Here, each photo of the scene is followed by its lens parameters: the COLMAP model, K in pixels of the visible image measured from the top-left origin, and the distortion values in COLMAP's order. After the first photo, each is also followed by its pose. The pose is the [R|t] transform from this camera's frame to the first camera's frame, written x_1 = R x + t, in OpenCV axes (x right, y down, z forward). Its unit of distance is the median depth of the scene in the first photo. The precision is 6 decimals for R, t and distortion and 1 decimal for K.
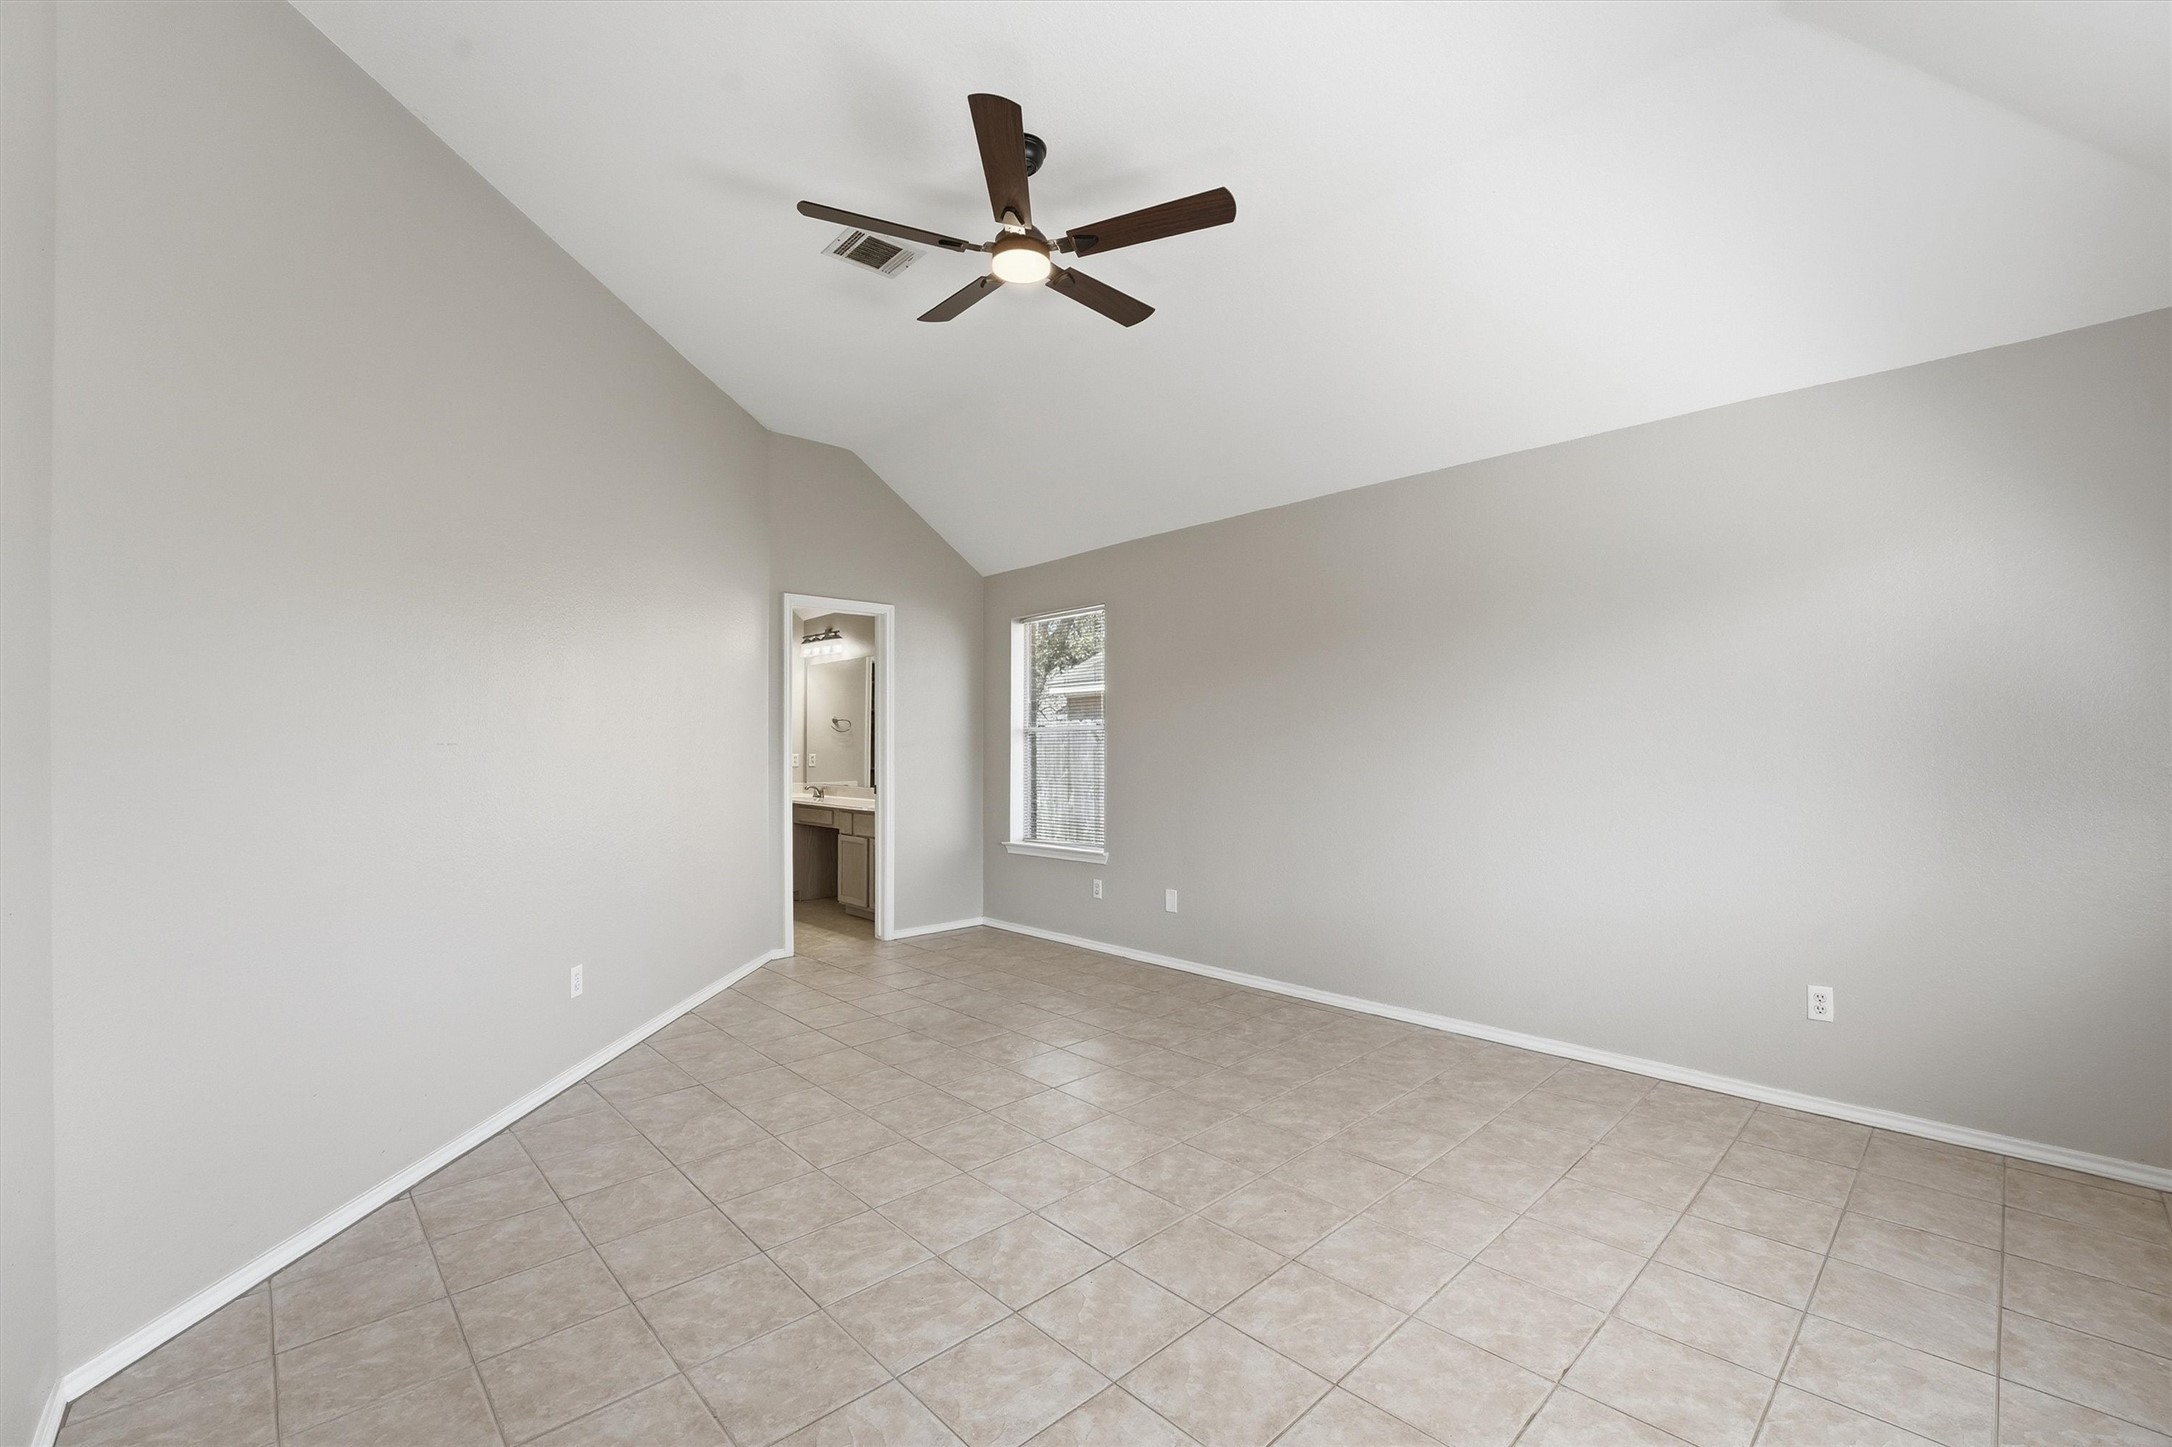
lens RADIAL K [[896.9, 0, 1093.6], [0, 896.9, 738.9], [0, 0, 1]] dist [-0.016386, -0.000056]
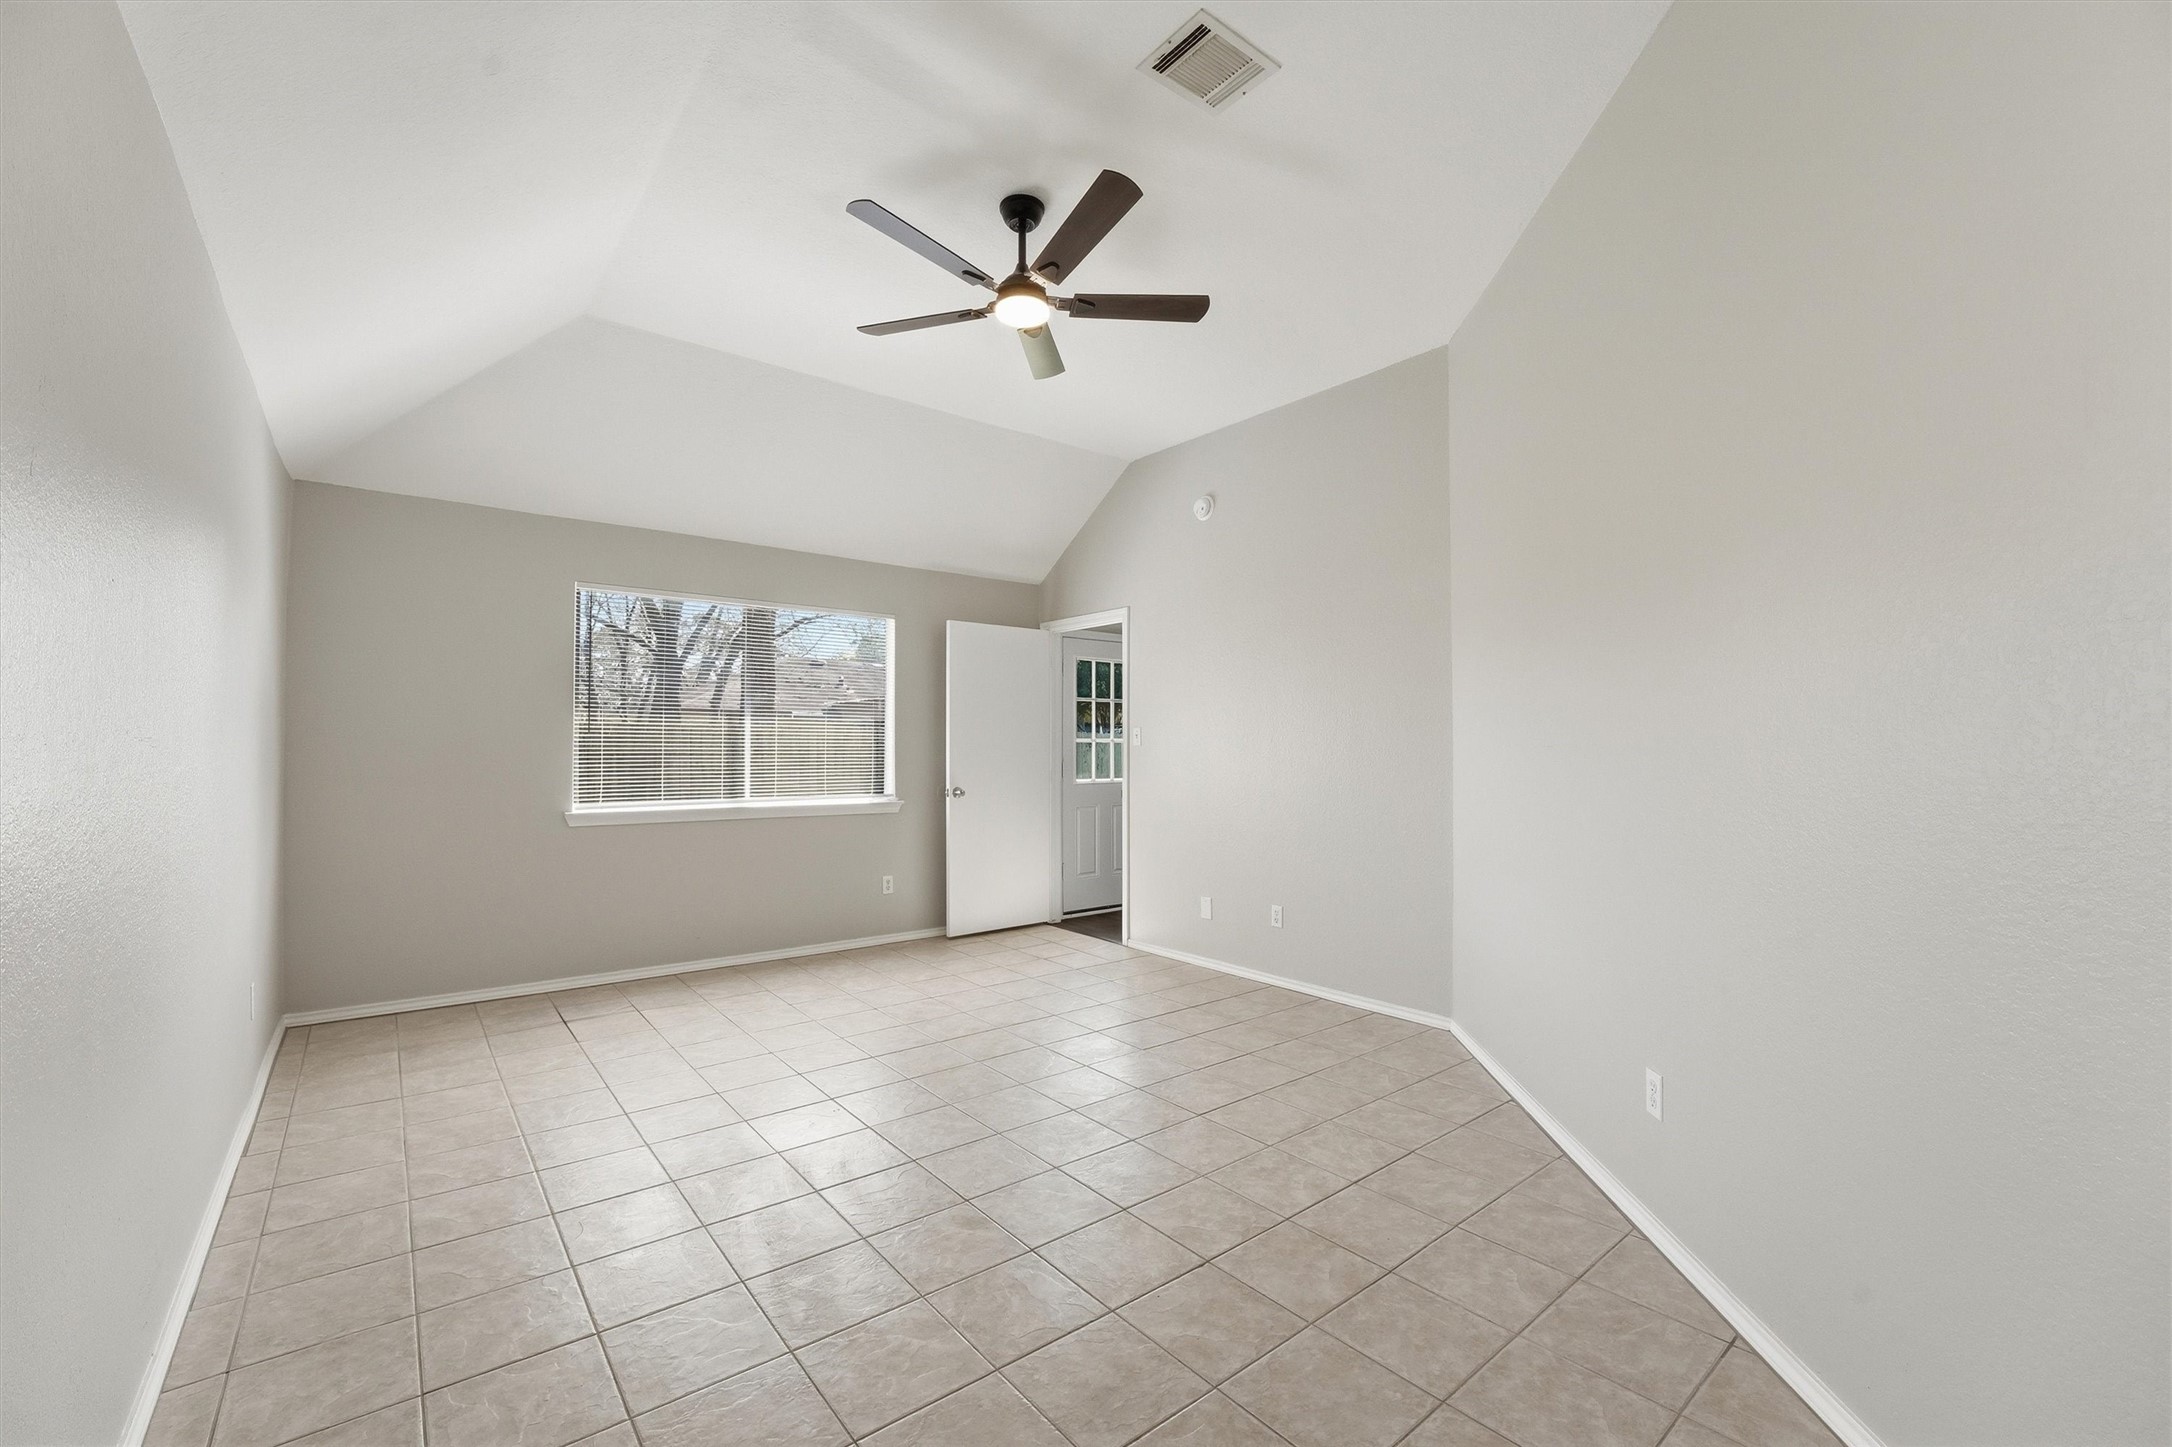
lens RADIAL K [[896.9, 0, 1093.6], [0, 896.9, 738.9], [0, 0, 1]] dist [-0.016386, -0.000056]
pose [[-0.997067, 0.003596, 0.076443, -0.208065], [0.002284, 0.999849, -0.017238, 0.011803], [-0.076493, -0.017013, -0.996925, 1.726688]]
